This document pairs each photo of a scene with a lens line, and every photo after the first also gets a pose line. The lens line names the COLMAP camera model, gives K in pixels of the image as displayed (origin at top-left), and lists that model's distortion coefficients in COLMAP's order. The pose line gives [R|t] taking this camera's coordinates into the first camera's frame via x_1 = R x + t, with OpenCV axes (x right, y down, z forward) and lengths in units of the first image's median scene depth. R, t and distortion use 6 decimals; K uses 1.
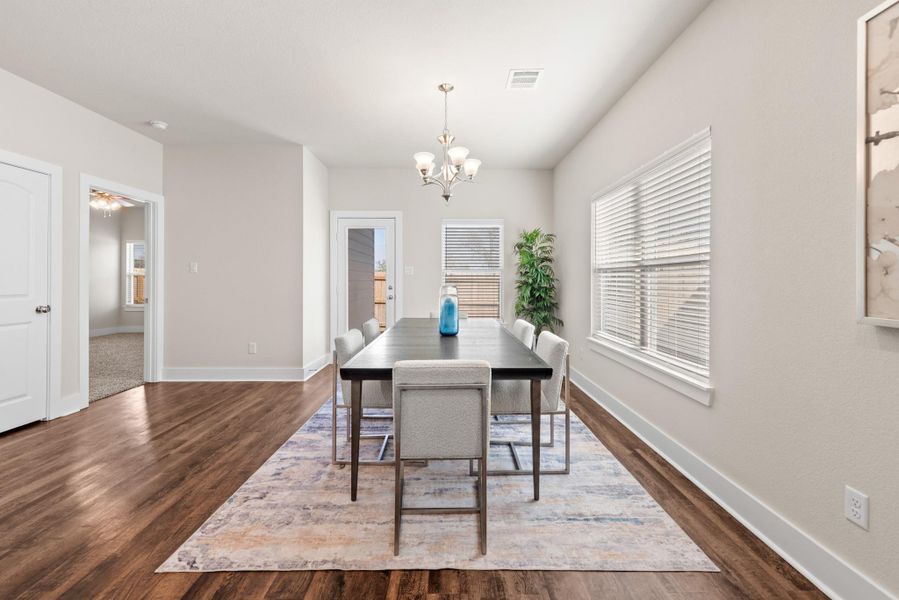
lens RADIAL K [[381.6, 0, 450.9], [0, 381.6, 277.5], [0, 0, 1]] dist [0.009236, -0.000464]
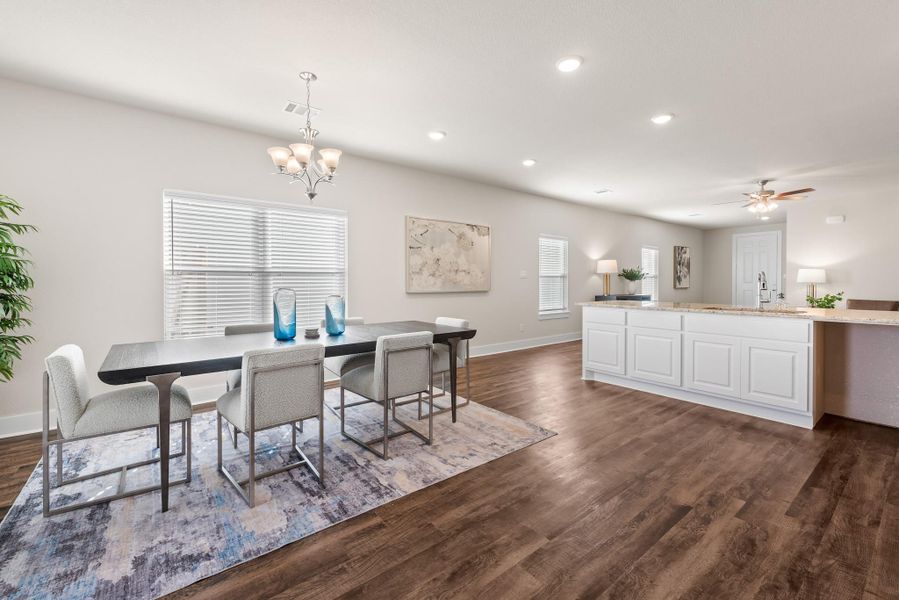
lens RADIAL K [[378.5, 0, 451.5], [0, 378.5, 283.5], [0, 0, 1]] dist [0.006633, -0.000258]
pose [[-0.619832, -0.005479, 0.784715, -1.100580], [-0.004415, 0.999984, 0.003495, 0.004532], [-0.784722, -0.001298, -0.619846, 1.483915]]
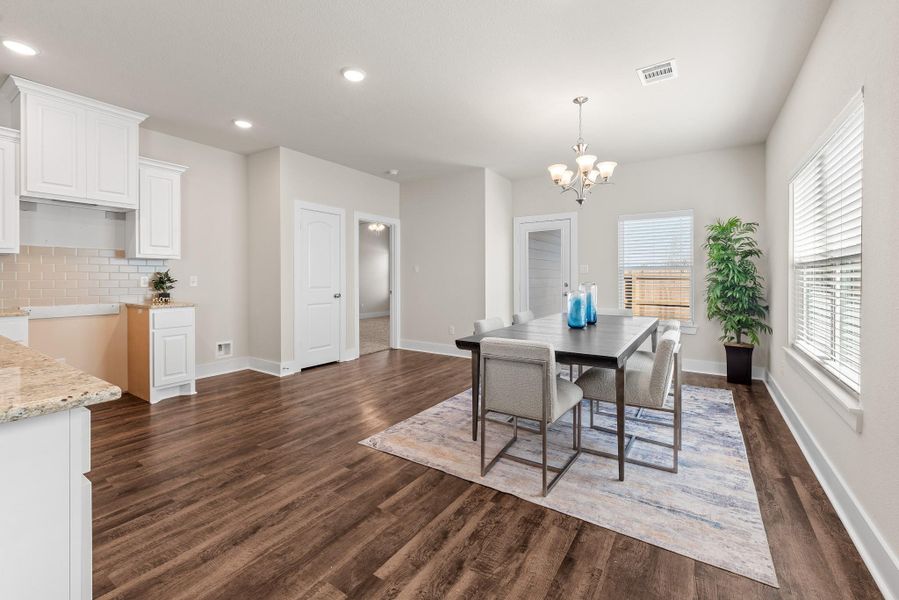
lens RADIAL K [[379.4, 0, 449.2], [0, 379.4, 277.8], [0, 0, 1]] dist [0.017432, -0.006040]
pose [[0.830589, -0.002297, -0.556882, 0.317389], [0.005359, 0.999978, 0.003869, 0.000851], [0.556861, -0.006198, 0.830583, -0.123237]]
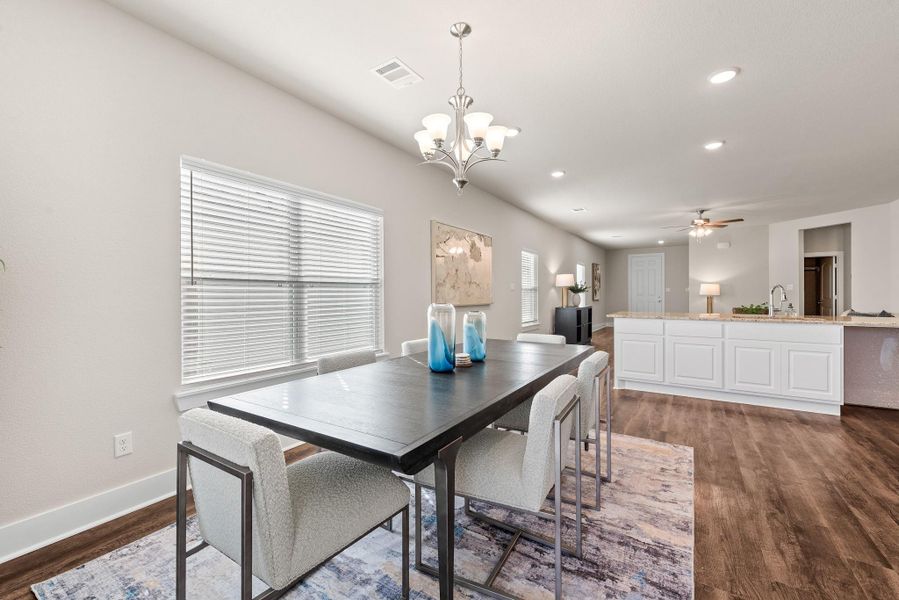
lens RADIAL K [[373.8, 0, 449.7], [0, 373.8, 293.6], [0, 0, 1]] dist [-0.000252, -0.000643]
pose [[-0.838891, 0.001216, 0.544298, -0.436759], [-0.002175, 0.999982, -0.005586, 0.008313], [-0.544295, -0.005870, -0.838873, 1.832488]]
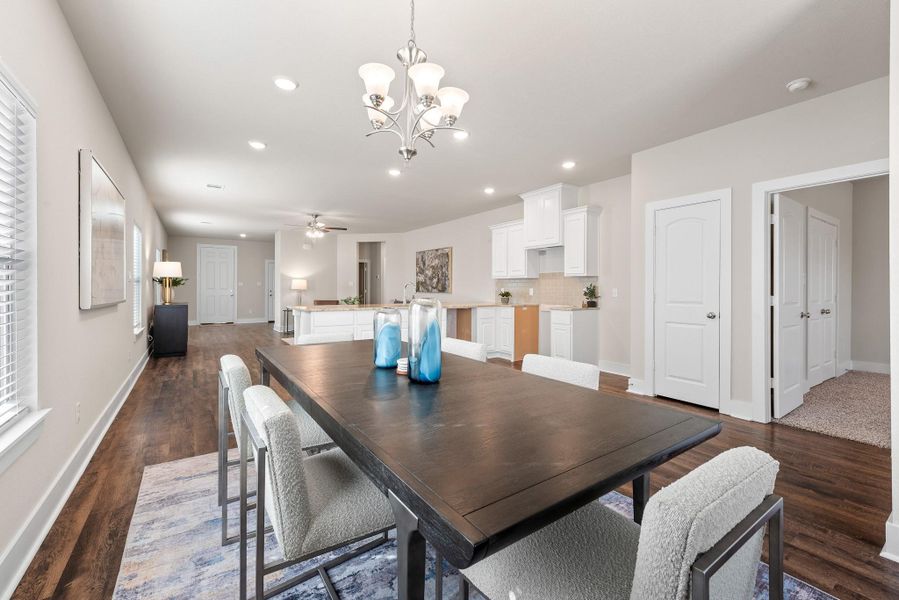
lens RADIAL K [[372.4, 0, 449.3], [0, 372.4, 289.1], [0, 0, 1]] dist [0.004319, -0.000557]
pose [[-0.822352, -0.005907, -0.568949, 0.311432], [-0.003070, 0.999978, -0.005945, 0.012137], [0.568971, -0.003142, -0.822352, 1.723150]]
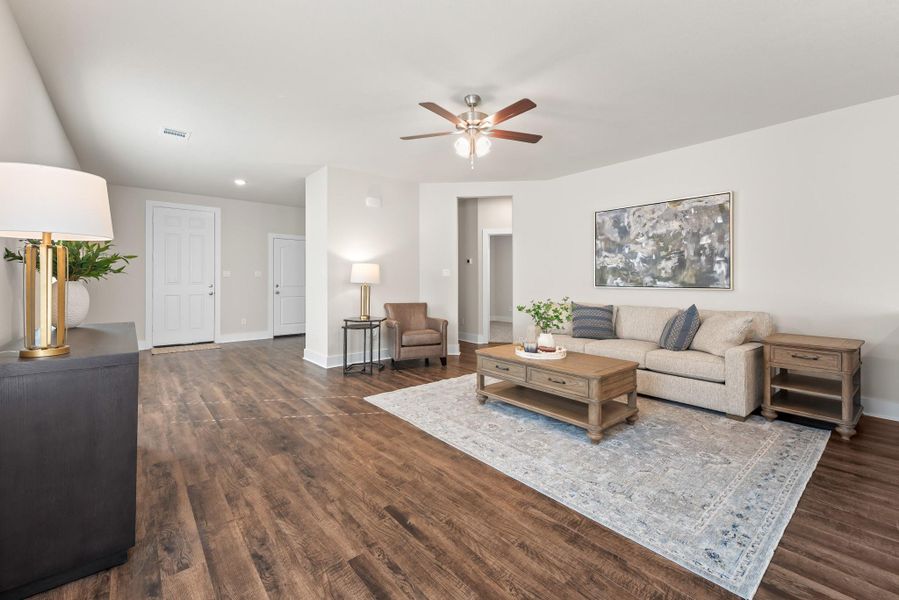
lens RADIAL K [[379.4, 0, 449.2], [0, 379.4, 277.8], [0, 0, 1]] dist [0.017432, -0.006040]
pose [[-0.767044, -0.007832, -0.641547, 0.340664], [0.001476, 0.999901, -0.013971, -0.002150], [0.641593, -0.011663, -0.766957, -0.413403]]
